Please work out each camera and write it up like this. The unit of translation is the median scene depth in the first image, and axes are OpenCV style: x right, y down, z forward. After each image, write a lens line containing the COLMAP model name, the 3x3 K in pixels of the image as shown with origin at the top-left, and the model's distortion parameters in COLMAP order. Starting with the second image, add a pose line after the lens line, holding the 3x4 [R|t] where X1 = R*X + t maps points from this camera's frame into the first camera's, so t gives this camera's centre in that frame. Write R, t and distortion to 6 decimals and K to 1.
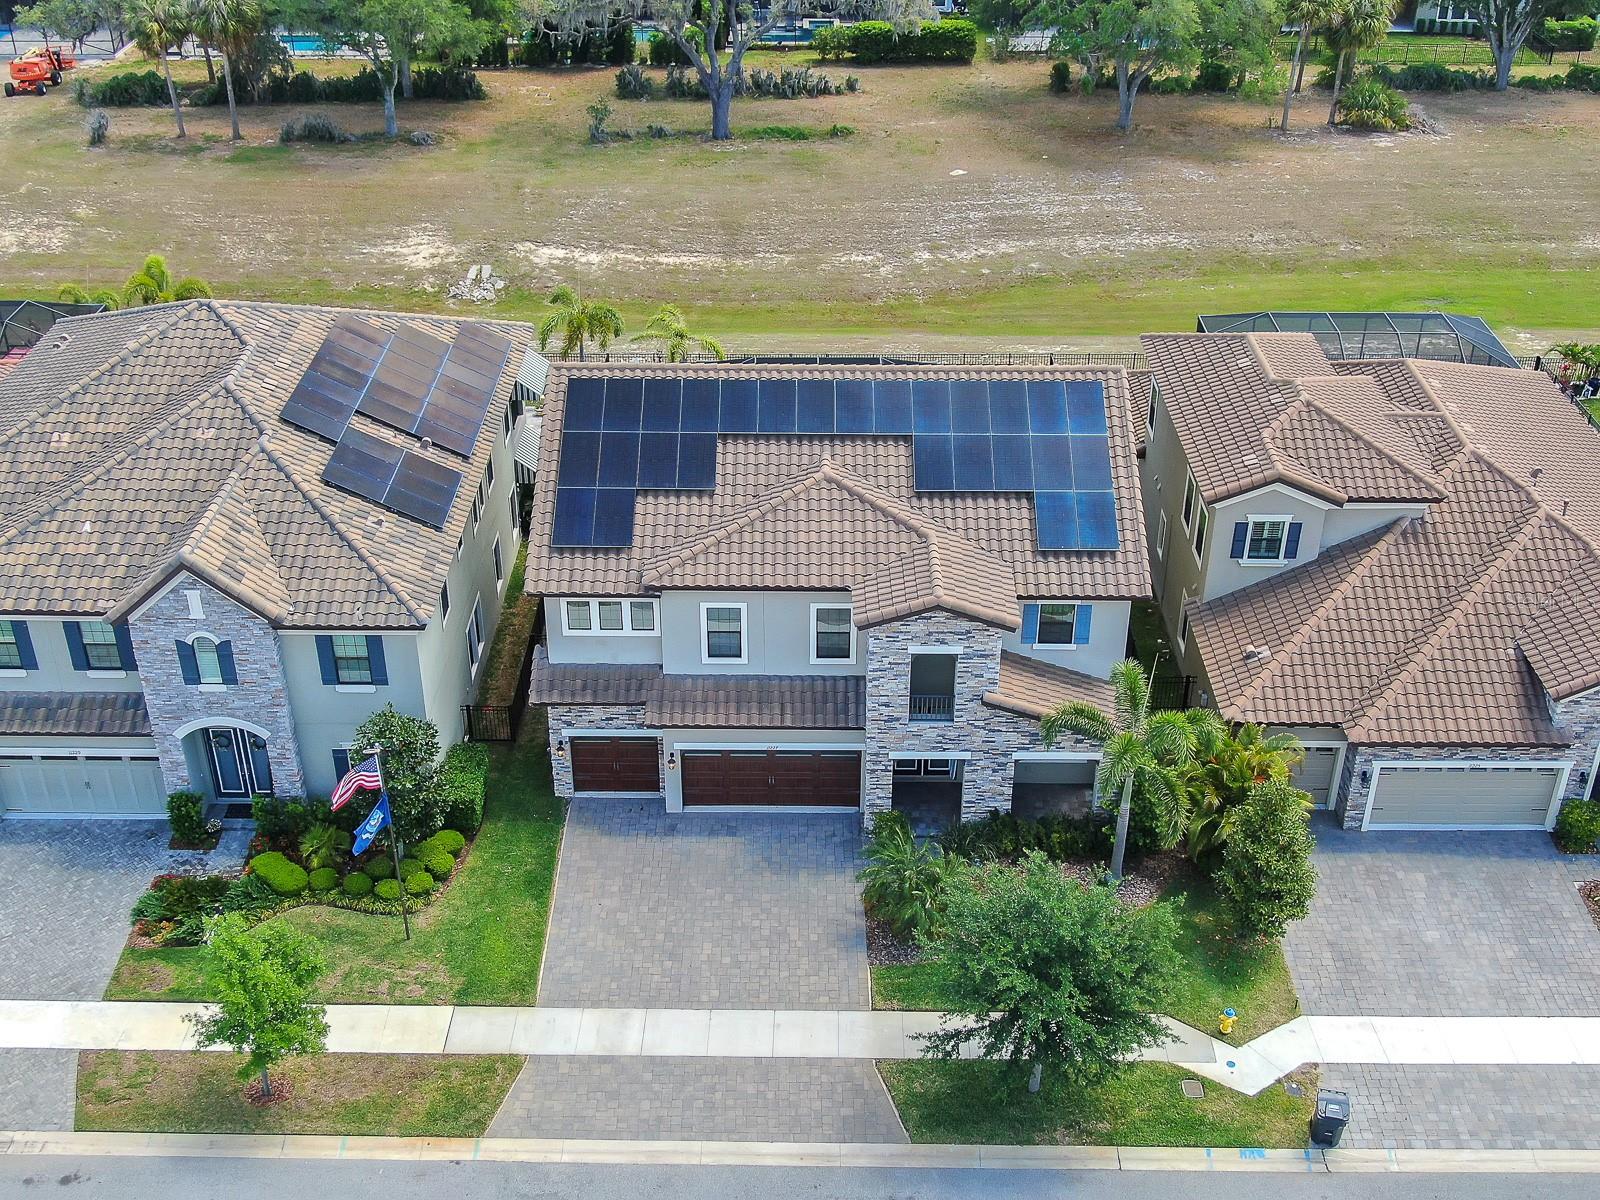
lens RADIAL K [[1778.5, 0, 800.0], [0, 1778.5, 600.0], [0, 0, 1]] dist [0.085917, -0.308485]
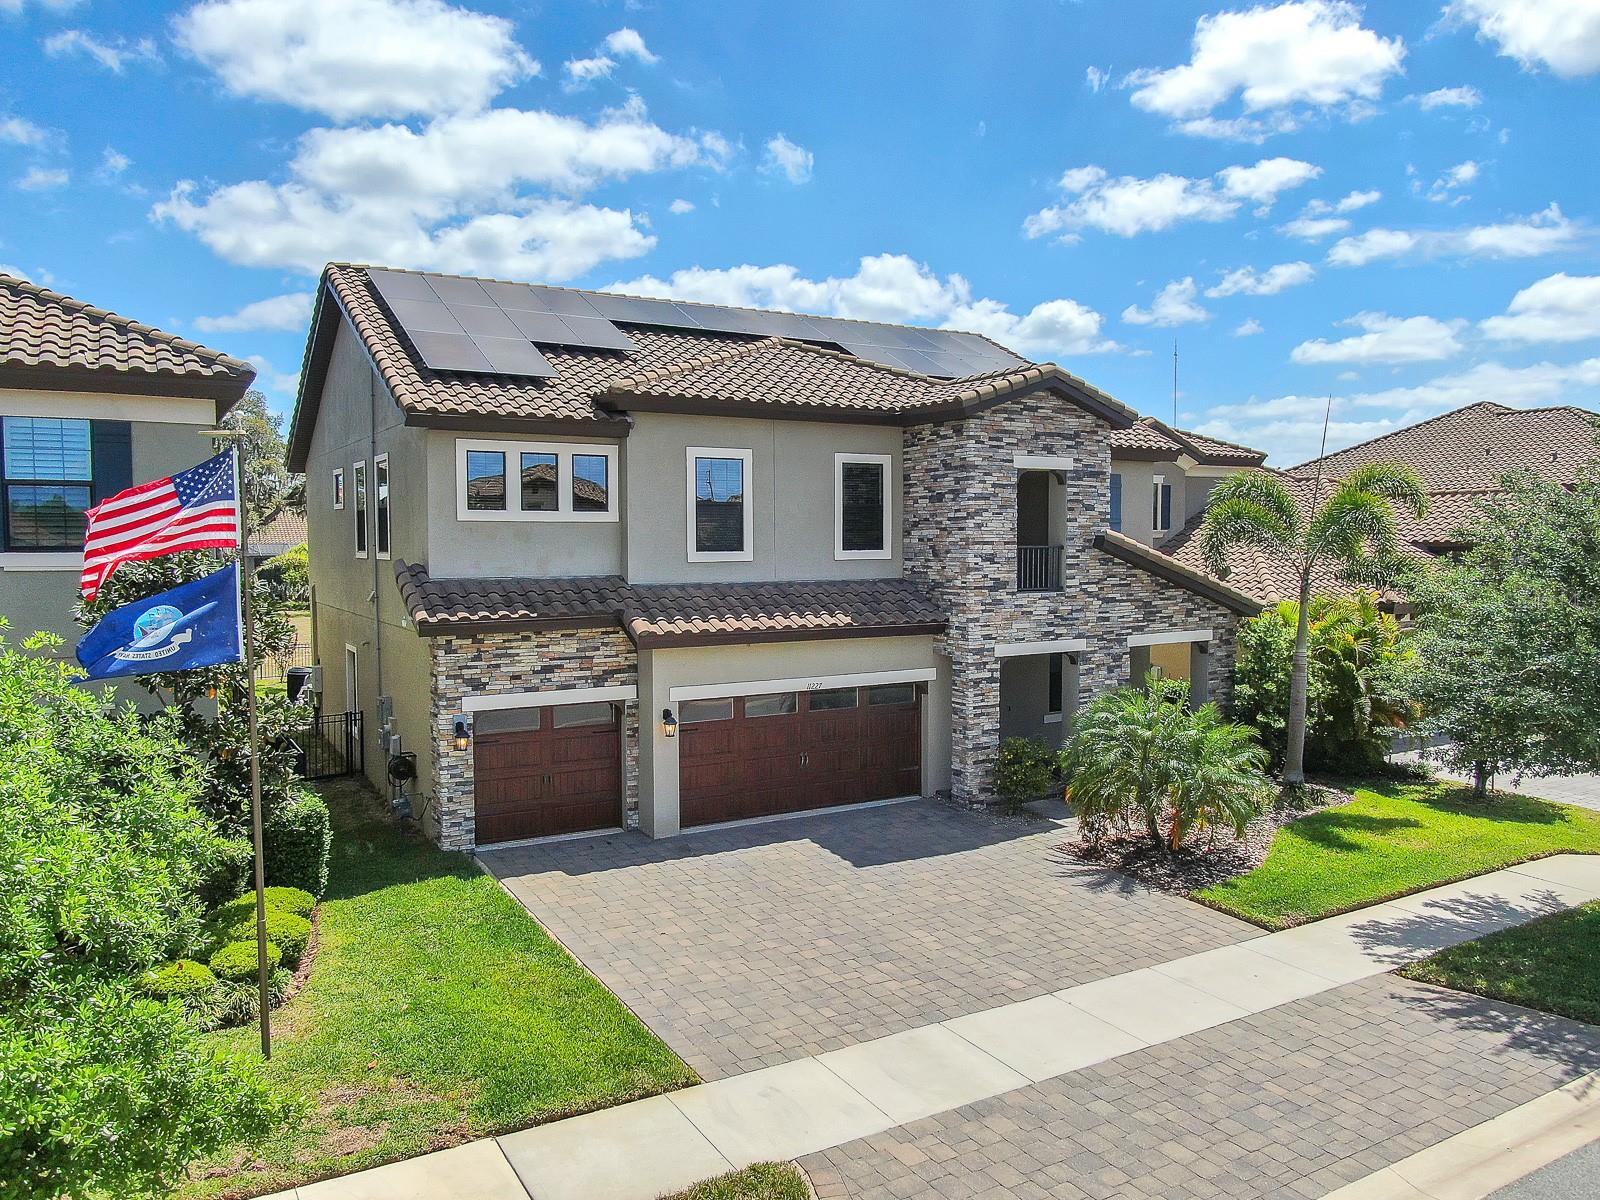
lens RADIAL K [[1154.0, 0, 800.0], [0, 1154.0, 600.0], [0, 0, 1]] dist [-0.020173, 0.009906]
pose [[0.856321, -0.032266, 0.515436, -0.226430], [0.272814, 0.875689, -0.398422, 0.215160], [-0.438506, 0.481796, 0.758674, 0.673690]]
